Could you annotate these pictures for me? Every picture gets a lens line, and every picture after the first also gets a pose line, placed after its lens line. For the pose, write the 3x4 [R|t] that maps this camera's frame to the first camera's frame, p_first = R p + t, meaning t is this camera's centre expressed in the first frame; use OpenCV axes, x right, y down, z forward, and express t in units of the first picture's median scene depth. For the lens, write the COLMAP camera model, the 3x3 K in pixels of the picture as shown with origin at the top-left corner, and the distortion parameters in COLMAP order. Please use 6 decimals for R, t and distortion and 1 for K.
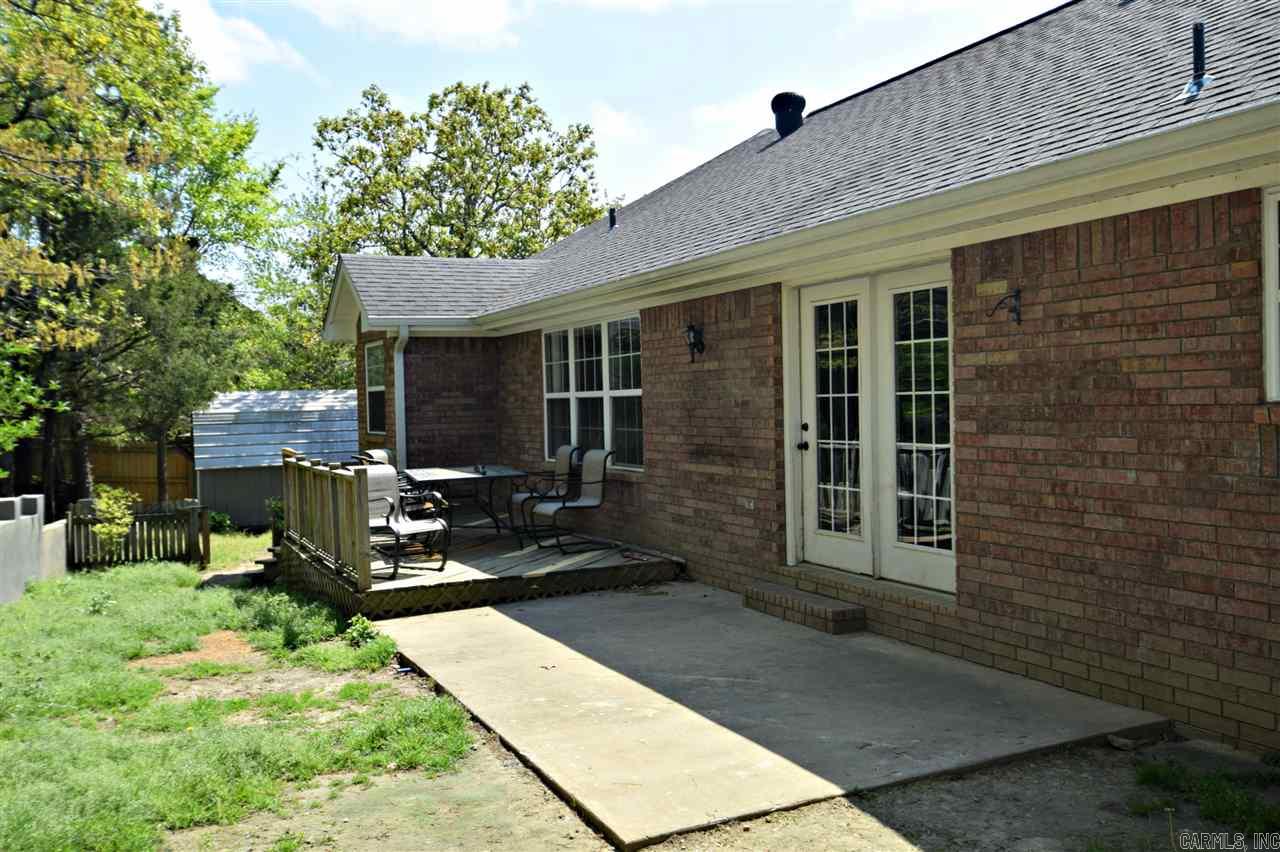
lens RADIAL K [[1146.7, 0, 642.6], [0, 1146.7, 432.8], [0, 0, 1]] dist [0.018936, 0.014306]
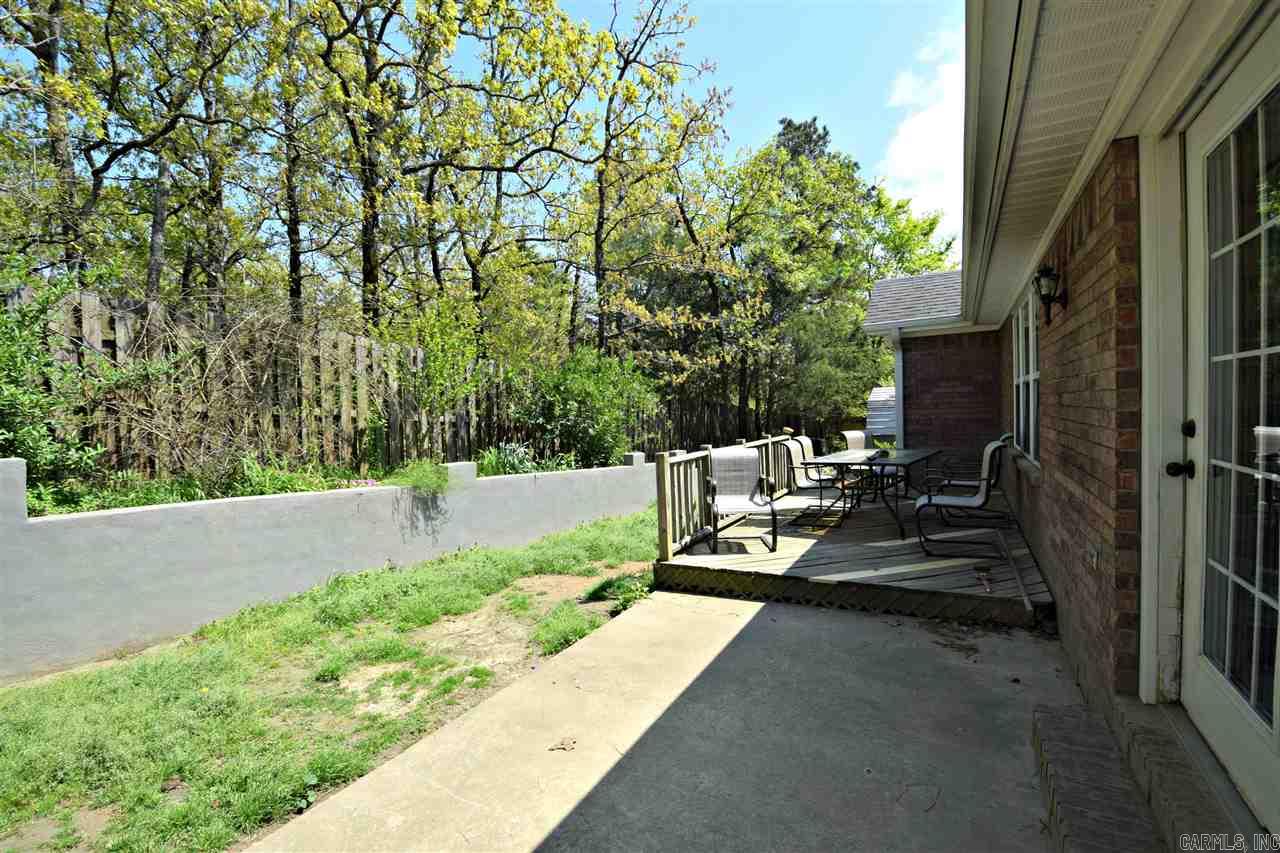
lens RADIAL K [[567.0, 0, 637.7], [0, 567.0, 433.1], [0, 0, 1]] dist [0.017924, -0.021646]
pose [[0.588669, 0.036544, -0.807548, 0.193785], [-0.004128, 0.999101, 0.042204, -0.011824], [0.808364, -0.021510, 0.588290, 0.675773]]
